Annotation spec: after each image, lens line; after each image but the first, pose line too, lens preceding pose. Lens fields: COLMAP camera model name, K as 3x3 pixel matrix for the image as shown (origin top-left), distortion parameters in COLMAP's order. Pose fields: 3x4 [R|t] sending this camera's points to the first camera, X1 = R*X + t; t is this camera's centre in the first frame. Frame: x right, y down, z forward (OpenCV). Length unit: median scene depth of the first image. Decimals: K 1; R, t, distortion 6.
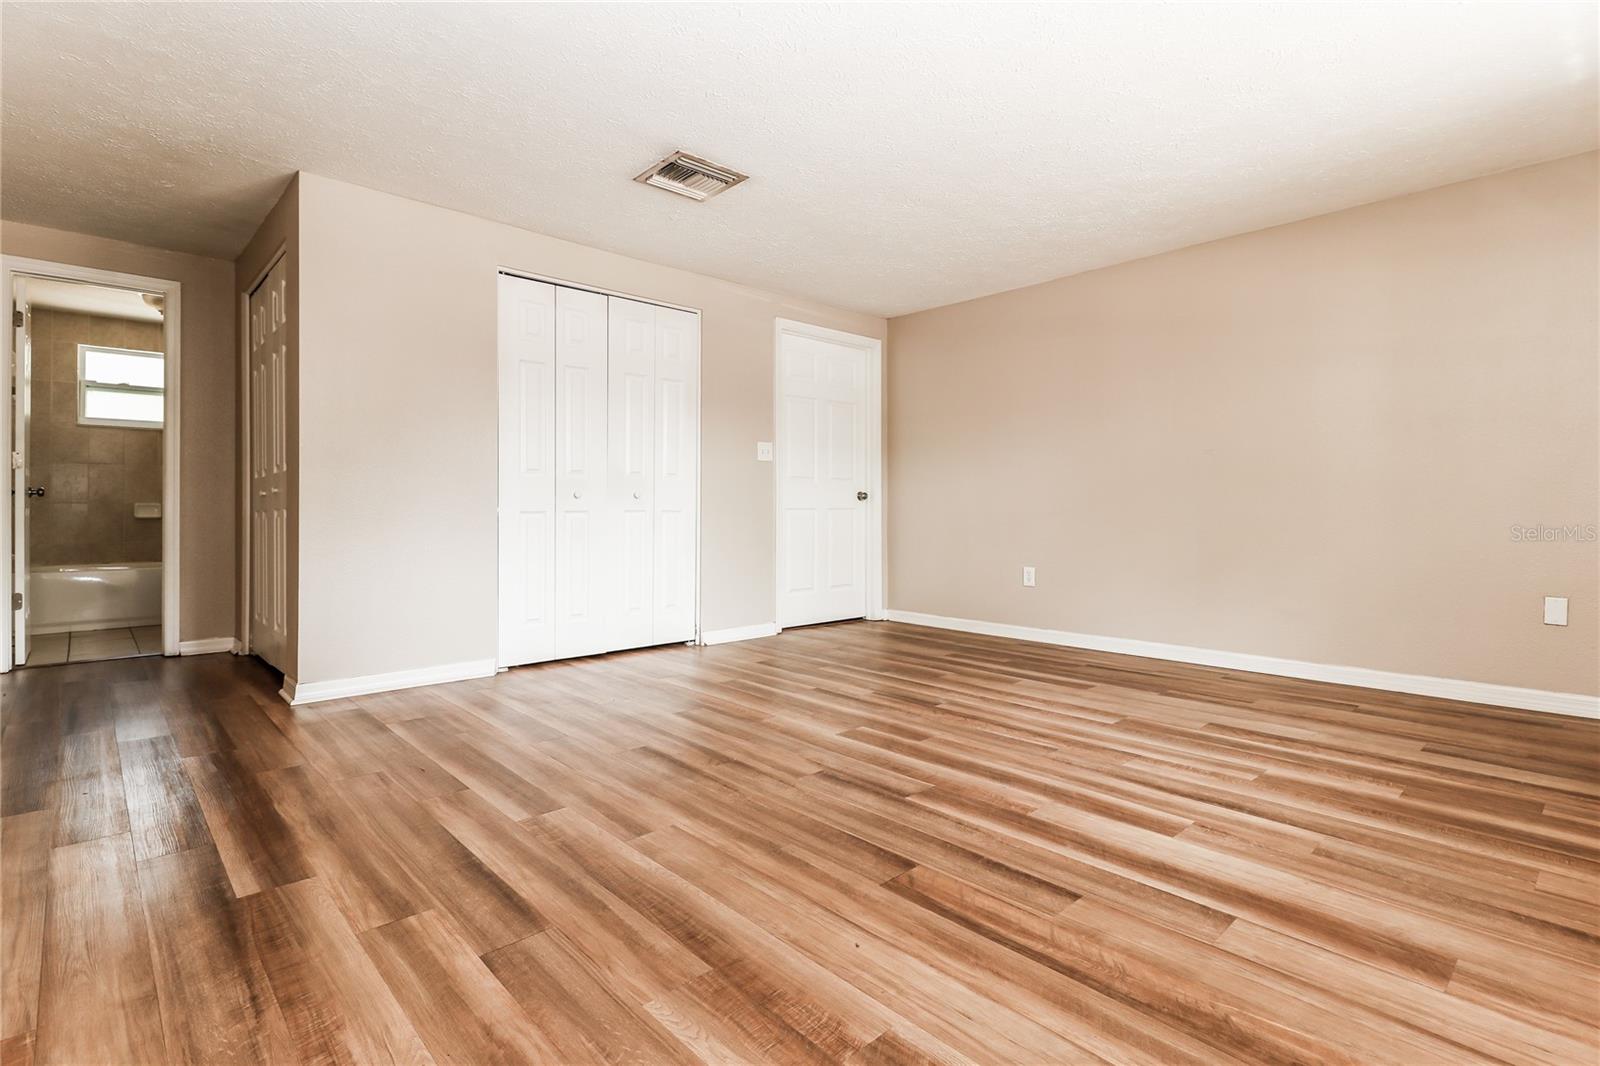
lens RADIAL K [[744.3, 0, 799.1], [0, 744.3, 505.1], [0, 0, 1]] dist [-0.017032, 0.000155]
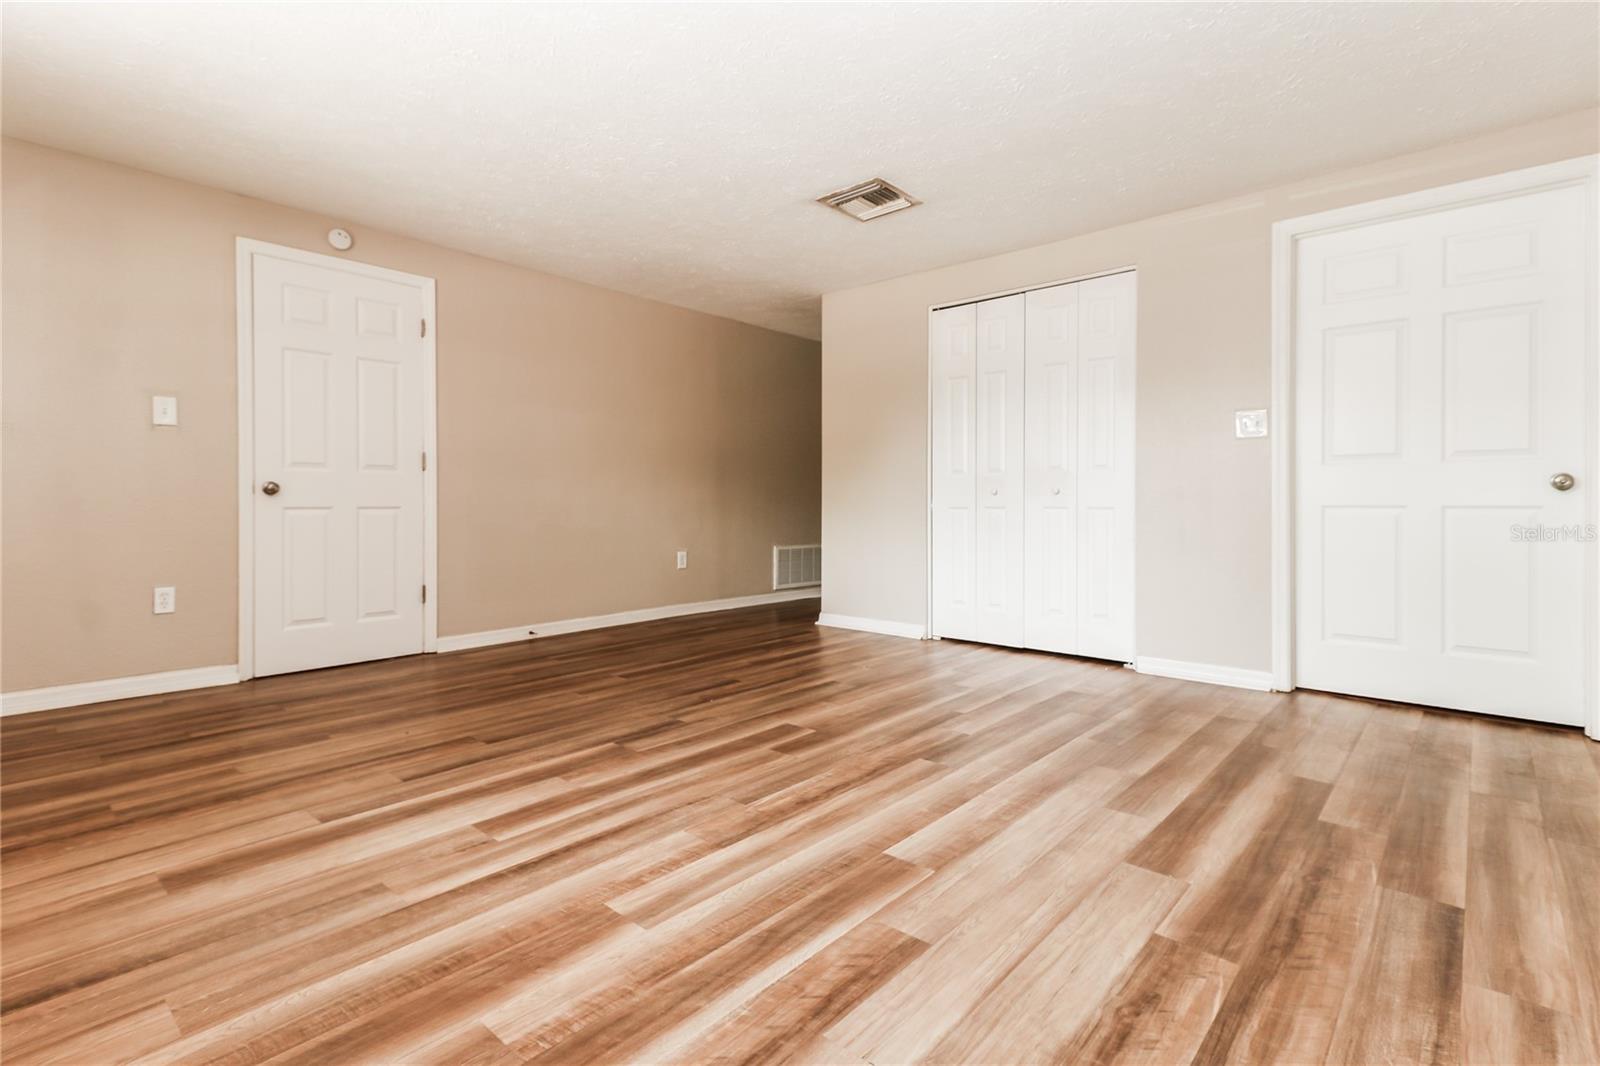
lens RADIAL K [[748.1, 0, 808.0], [0, 748.1, 474.4], [0, 0, 1]] dist [0.034444, -0.007294]
pose [[0.136478, -0.034796, -0.990032, 1.438398], [0.001175, 0.999388, -0.034963, 0.000137], [0.990642, 0.003608, 0.136436, 1.162913]]
